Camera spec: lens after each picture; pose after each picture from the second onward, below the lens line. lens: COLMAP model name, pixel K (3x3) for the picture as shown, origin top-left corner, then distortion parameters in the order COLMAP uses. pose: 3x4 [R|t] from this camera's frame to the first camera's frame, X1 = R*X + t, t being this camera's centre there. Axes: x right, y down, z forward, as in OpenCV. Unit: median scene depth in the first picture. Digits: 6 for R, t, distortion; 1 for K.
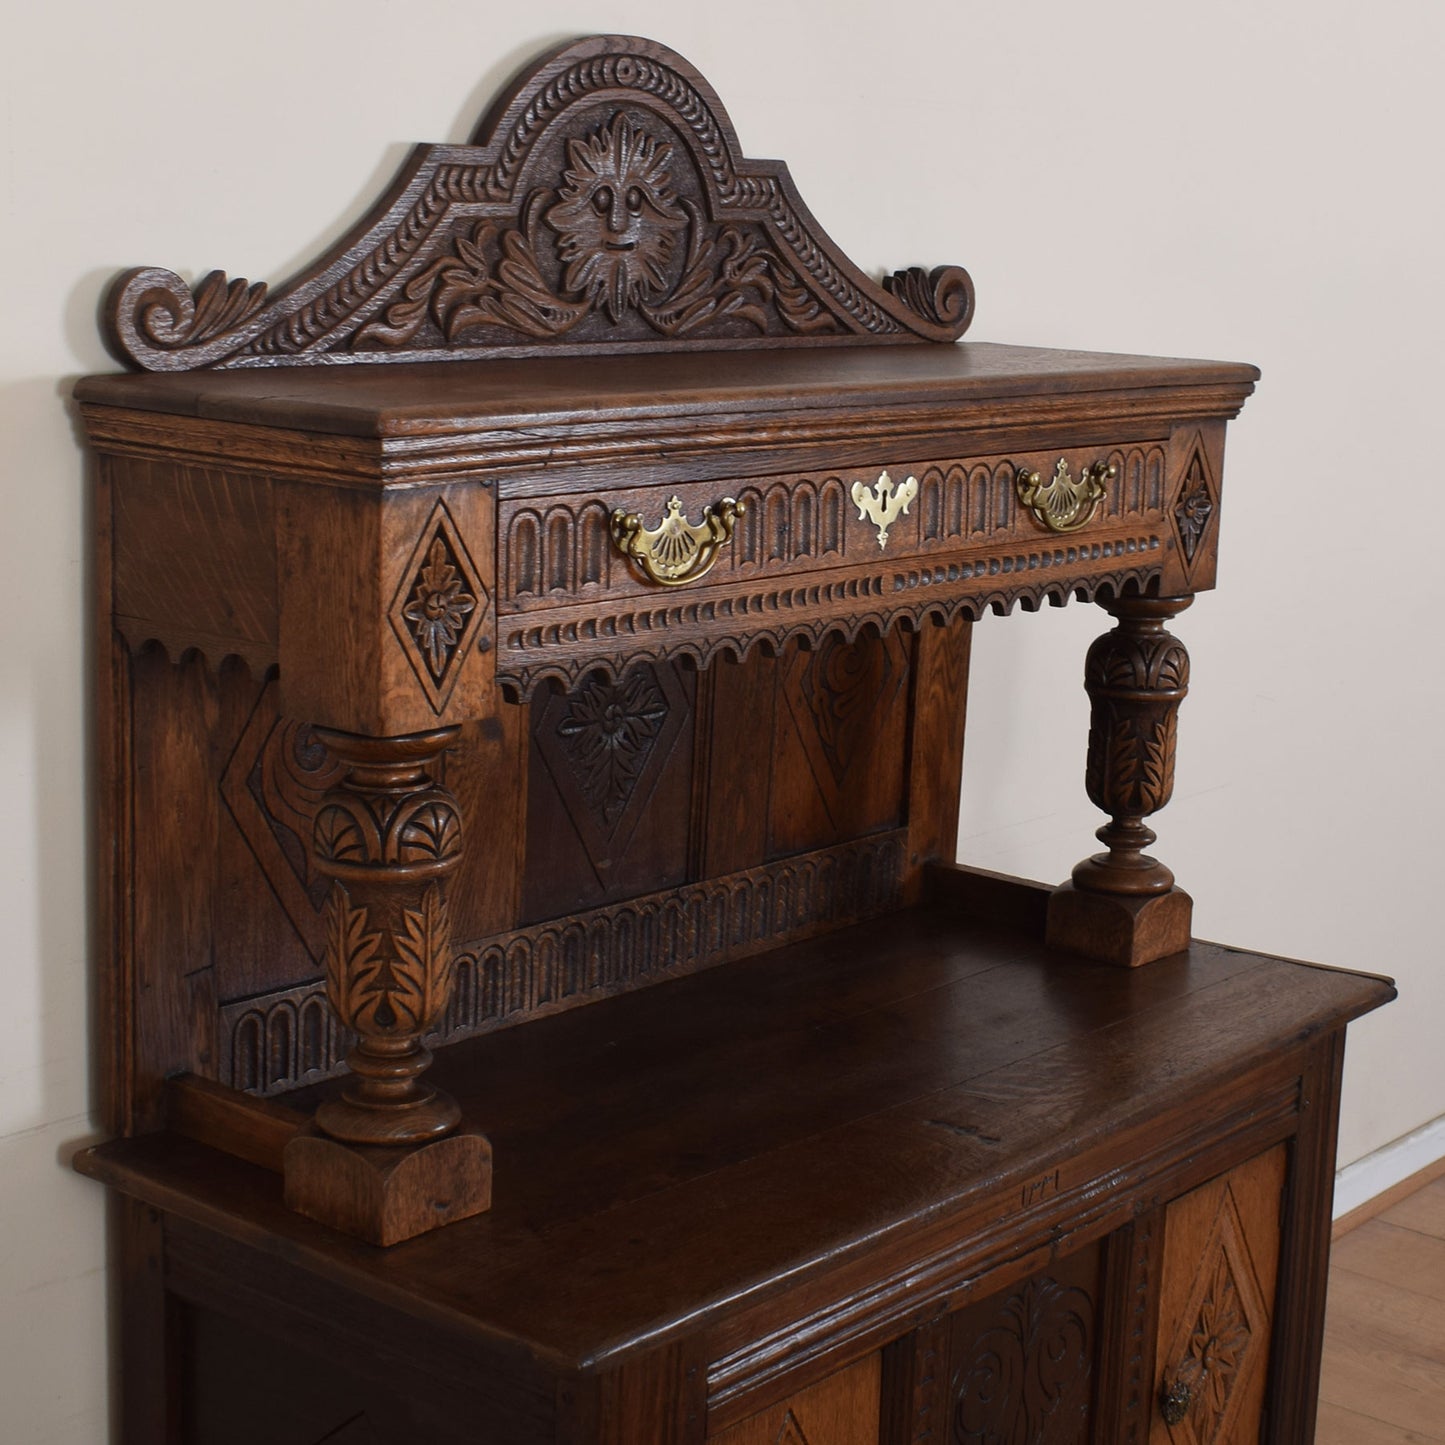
lens RADIAL K [[2753.2, 0, 815.2], [0, 2753.2, 687.9], [0, 0, 1]] dist [-0.092657, 0.001981]
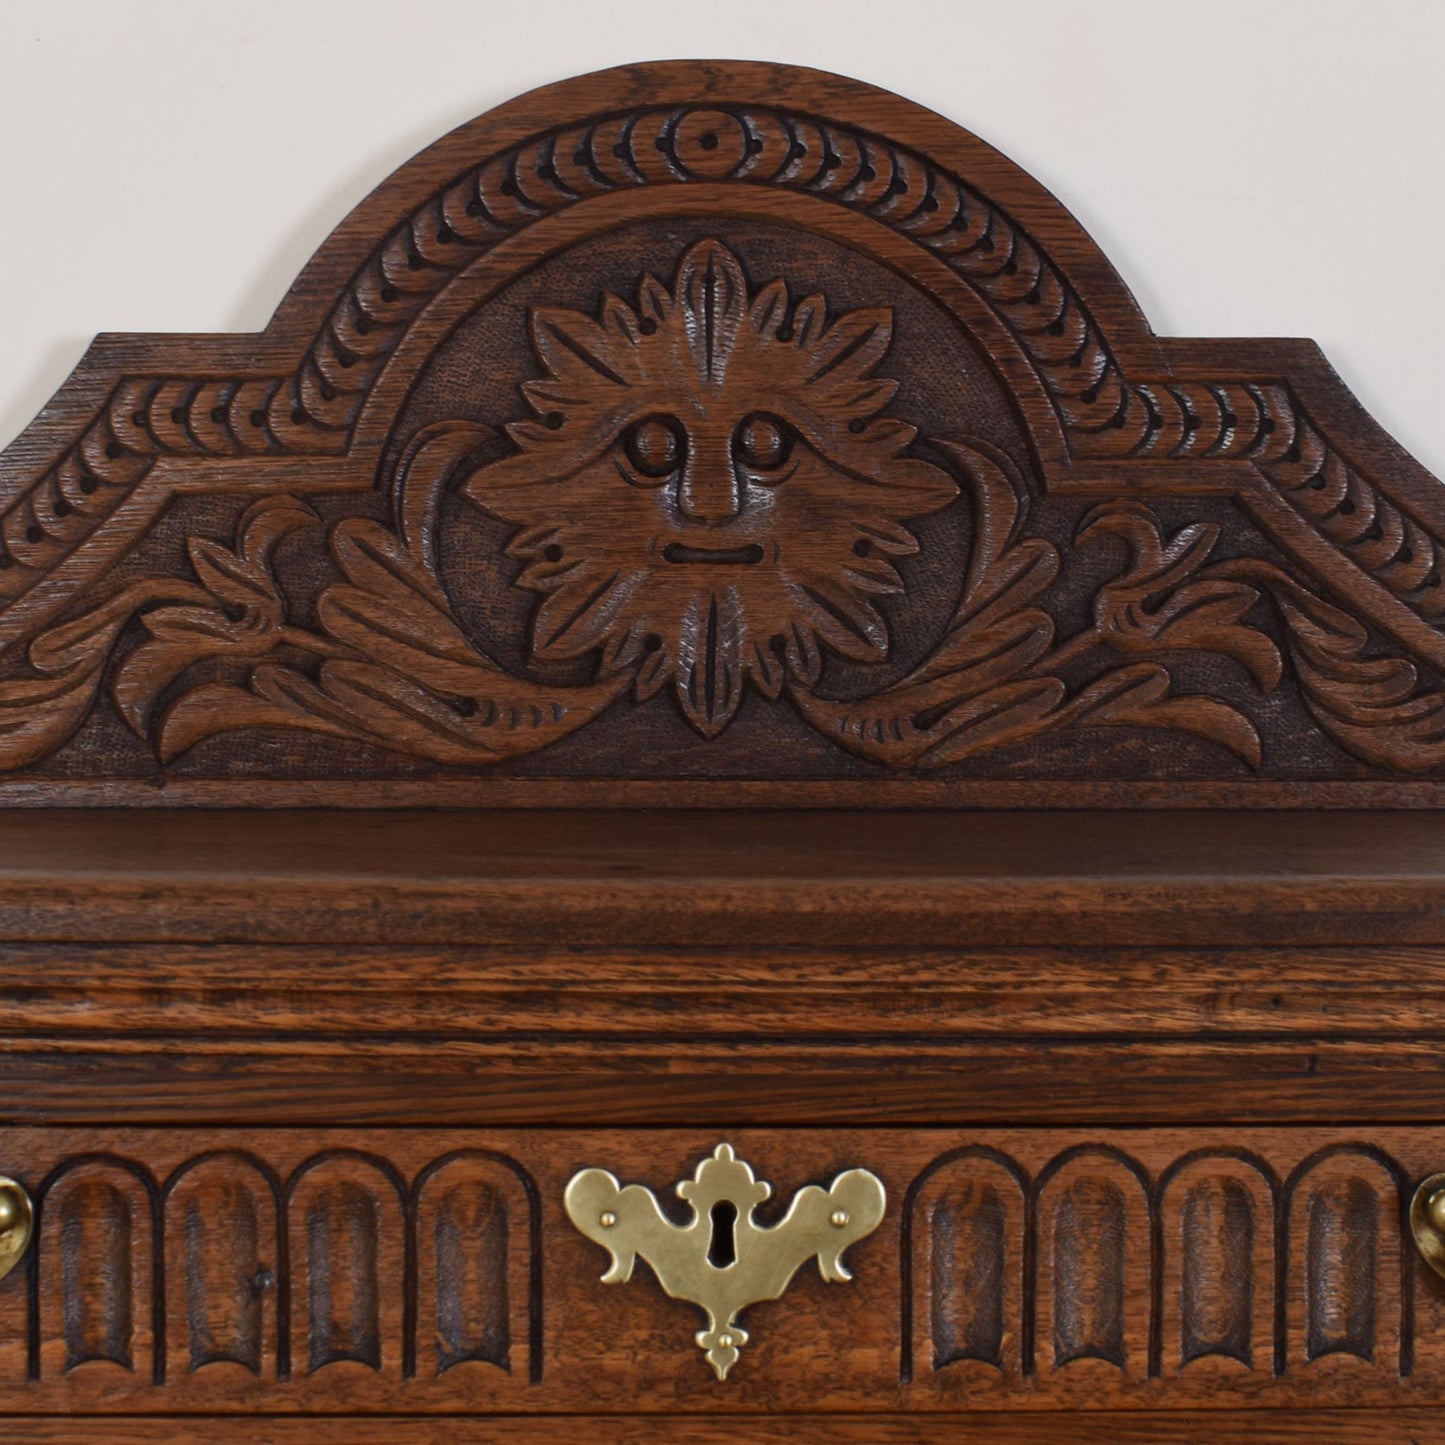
lens RADIAL K [[3128.5, 0, 722.5], [0, 3128.5, 722.7], [0, 0, 1]] dist [-0.077014, -0.155410]
pose [[0.640455, -0.012754, -0.767890, 0.317139], [-0.117269, 0.986513, -0.114193, -0.085774], [0.758990, 0.163185, 0.630322, 0.747300]]
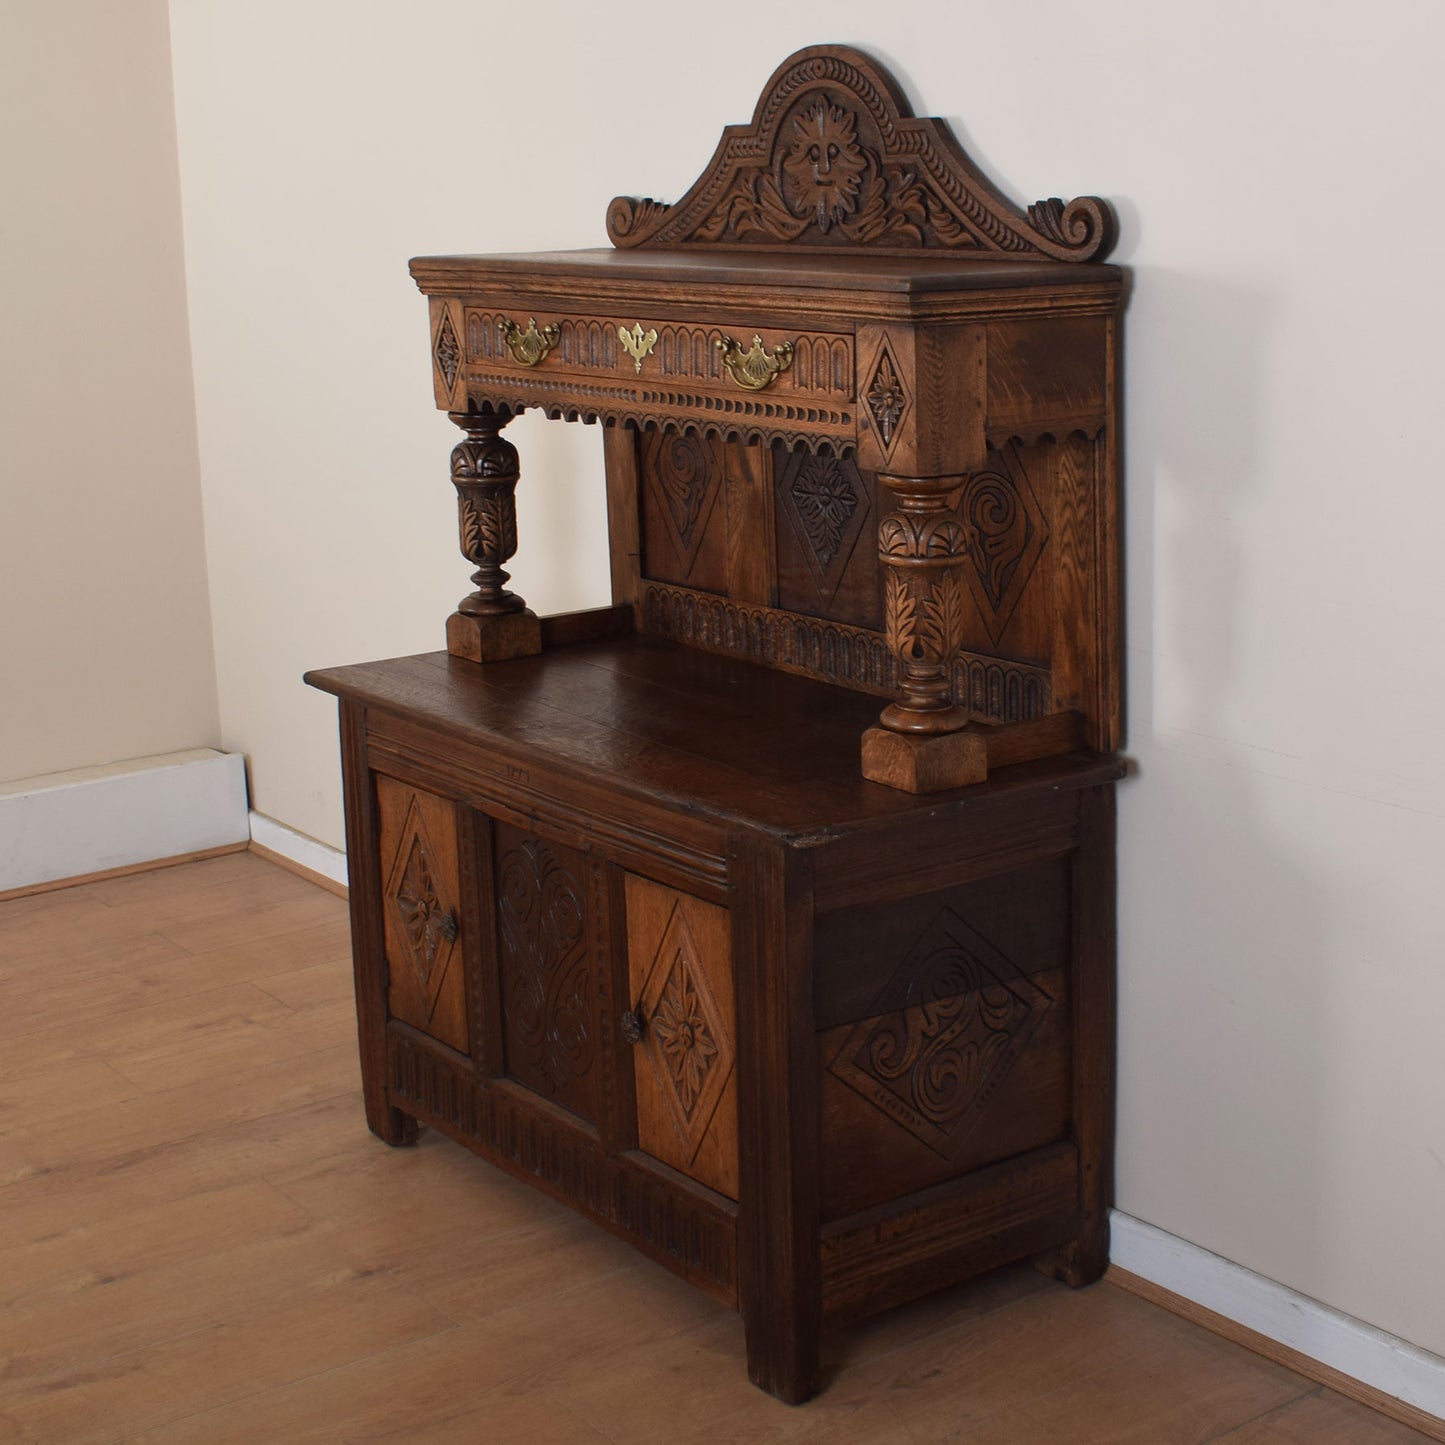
lens RADIAL K [[2445.5, 0, 773.9], [0, 2445.5, 693.8], [0, 0, 1]] dist [-0.098607, 0.007690]
pose [[-0.260646, 0.175971, -0.949262, 1.350923], [-0.164060, 0.960874, 0.223171, -0.197302], [0.951393, 0.213904, -0.221578, 1.418700]]
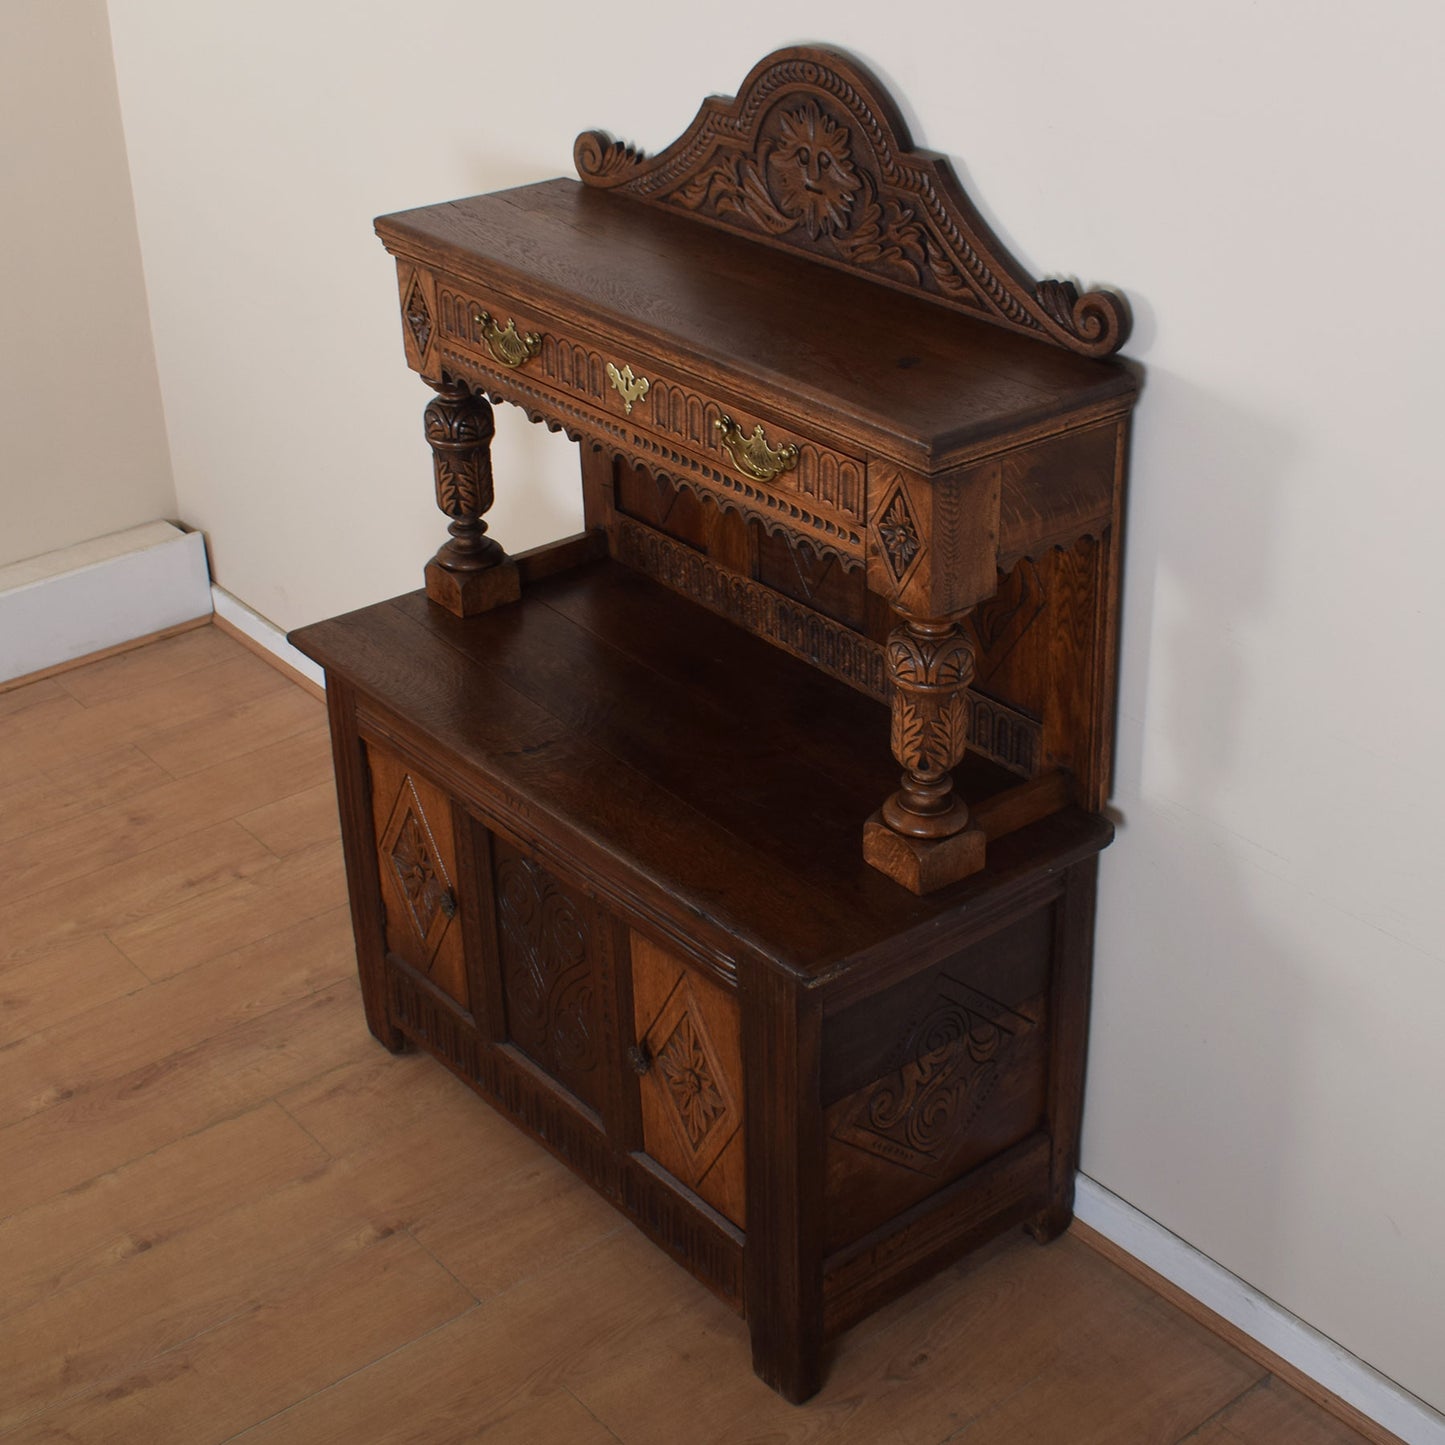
lens RADIAL K [[2254.4, 0, 796.6], [0, 2254.4, 687.2], [0, 0, 1]] dist [-0.097458, -0.007194]
pose [[-0.199760, 0.420500, -0.885029, 1.175654], [-0.179943, 0.872129, 0.454986, -0.503418], [0.963180, 0.250143, -0.098550, 1.250922]]
